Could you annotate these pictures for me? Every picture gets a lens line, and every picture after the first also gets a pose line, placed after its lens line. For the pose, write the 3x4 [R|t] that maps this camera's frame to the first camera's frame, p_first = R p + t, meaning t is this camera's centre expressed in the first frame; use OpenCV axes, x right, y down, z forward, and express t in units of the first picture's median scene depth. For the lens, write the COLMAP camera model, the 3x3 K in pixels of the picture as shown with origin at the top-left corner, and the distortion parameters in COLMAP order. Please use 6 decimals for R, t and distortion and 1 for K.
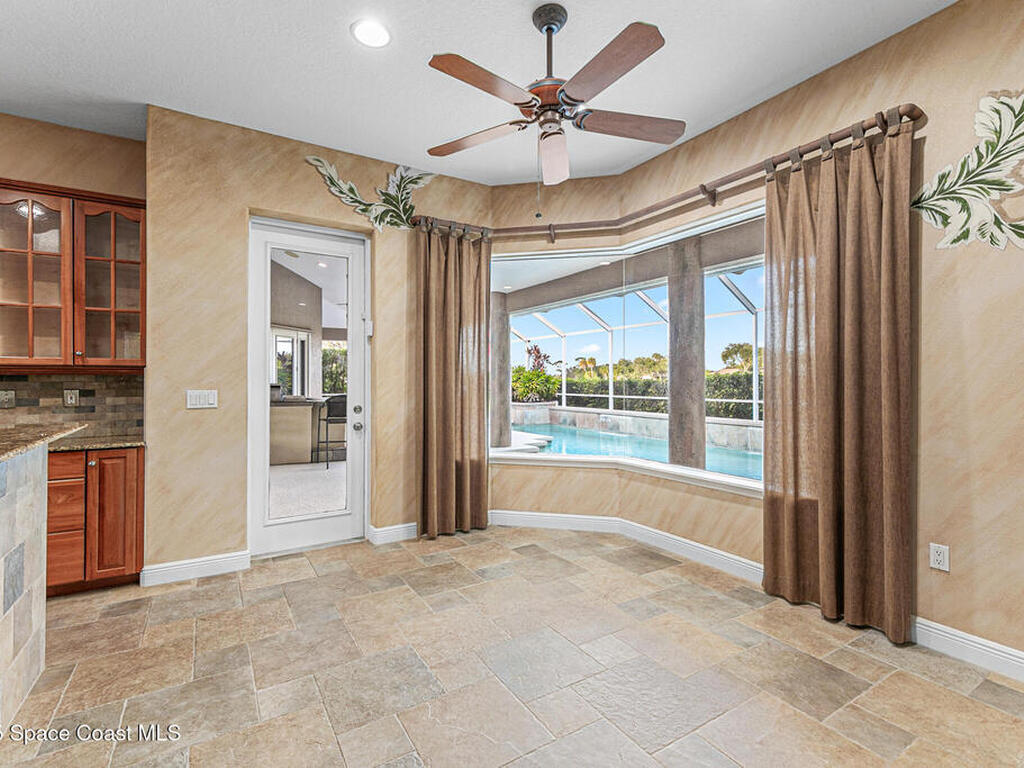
lens RADIAL K [[496.9, 0, 525.7], [0, 496.9, 378.8], [0, 0, 1]] dist [0.007218, -0.001141]
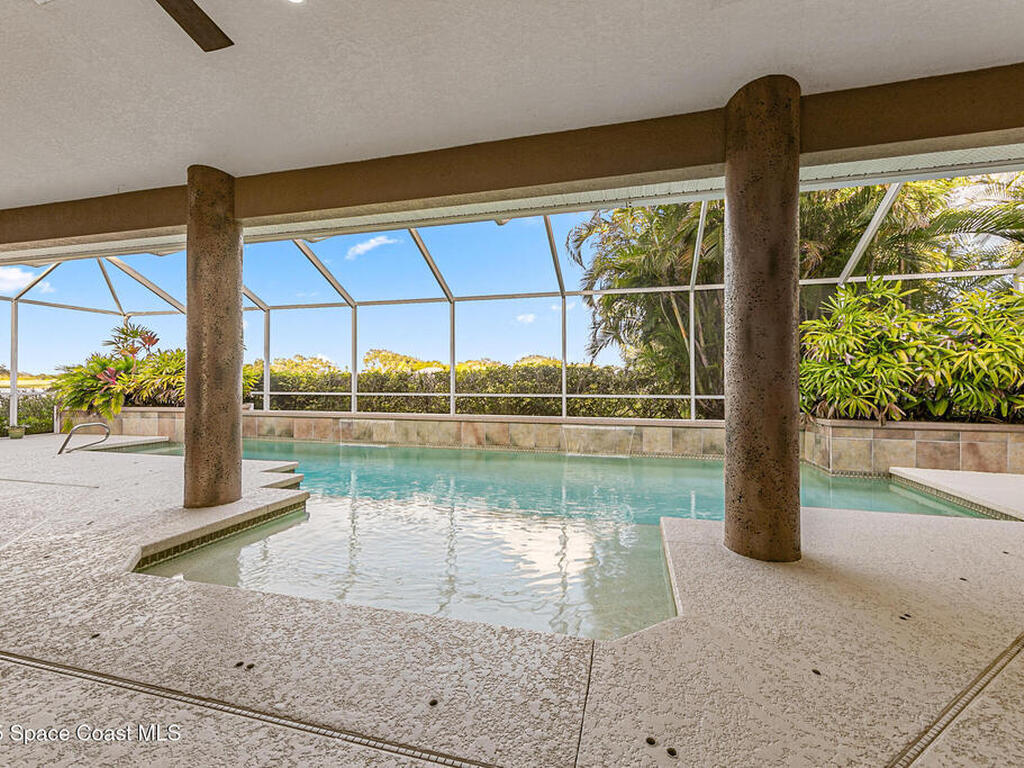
lens RADIAL K [[433.8, 0, 506.5], [0, 433.8, 381.5], [0, 0, 1]] dist [0.007685, -0.000974]
pose [[0.730568, 0.003050, 0.682833, -0.374352], [-0.004504, 0.999990, 0.000352, 0.052271], [-0.682825, -0.003332, 0.730574, 1.289736]]
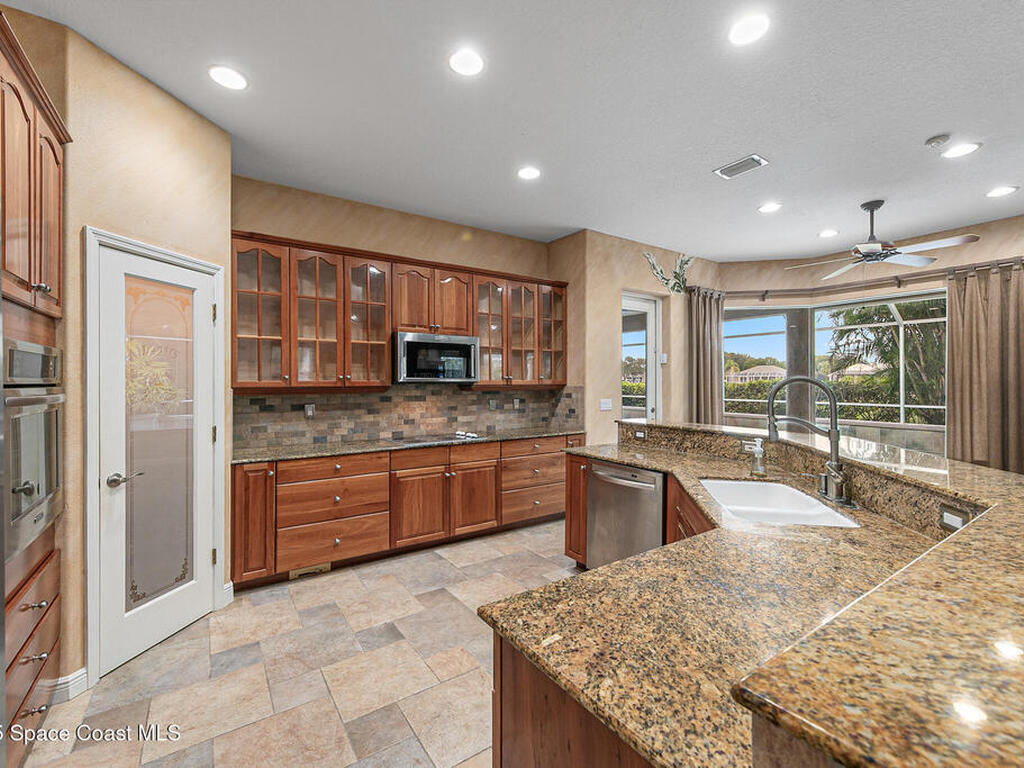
lens RADIAL K [[466.5, 0, 514.7], [0, 466.5, 387.0], [0, 0, 1]] dist [0.005798, -0.001723]
pose [[0.998797, -0.003405, 0.048910, -0.843699], [0.002762, 0.999909, 0.013203, -0.031395], [-0.048951, -0.013052, 0.998716, -0.436787]]
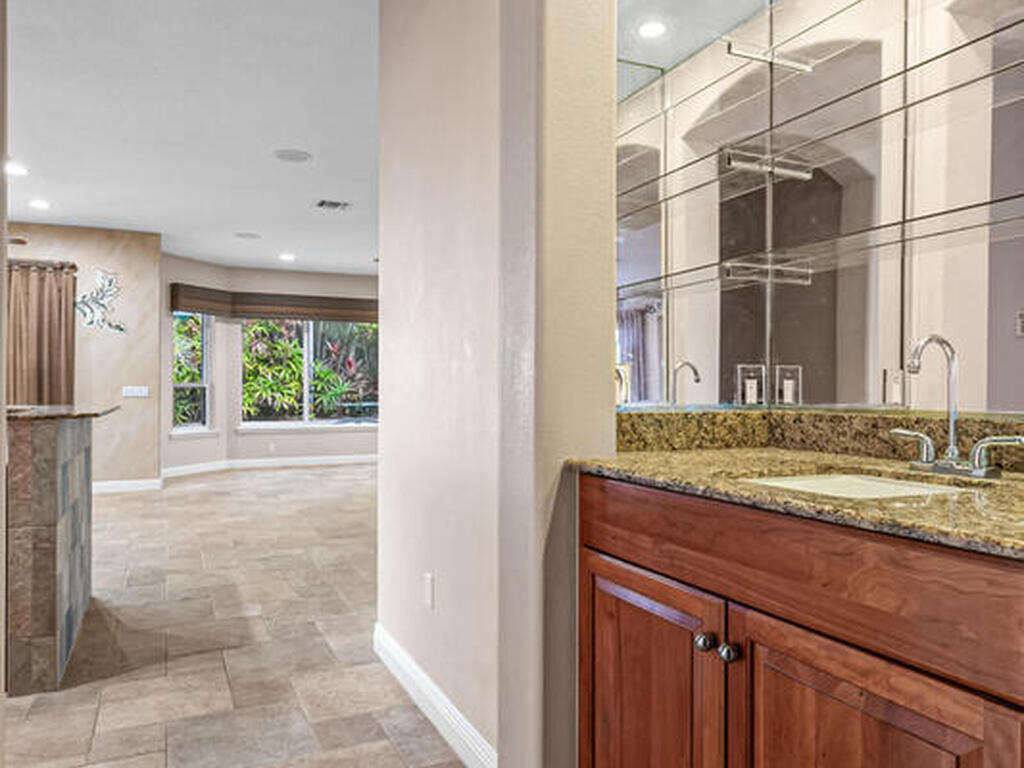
lens RADIAL K [[754.7, 0, 520.3], [0, 754.7, 385.1], [0, 0, 1]] dist [0.010169, -0.004907]
pose [[0.116451, 0.007752, 0.993166, -1.485697], [-0.001113, 0.999970, -0.007675, 0.028531], [-0.993196, -0.000212, 0.116456, -0.884697]]
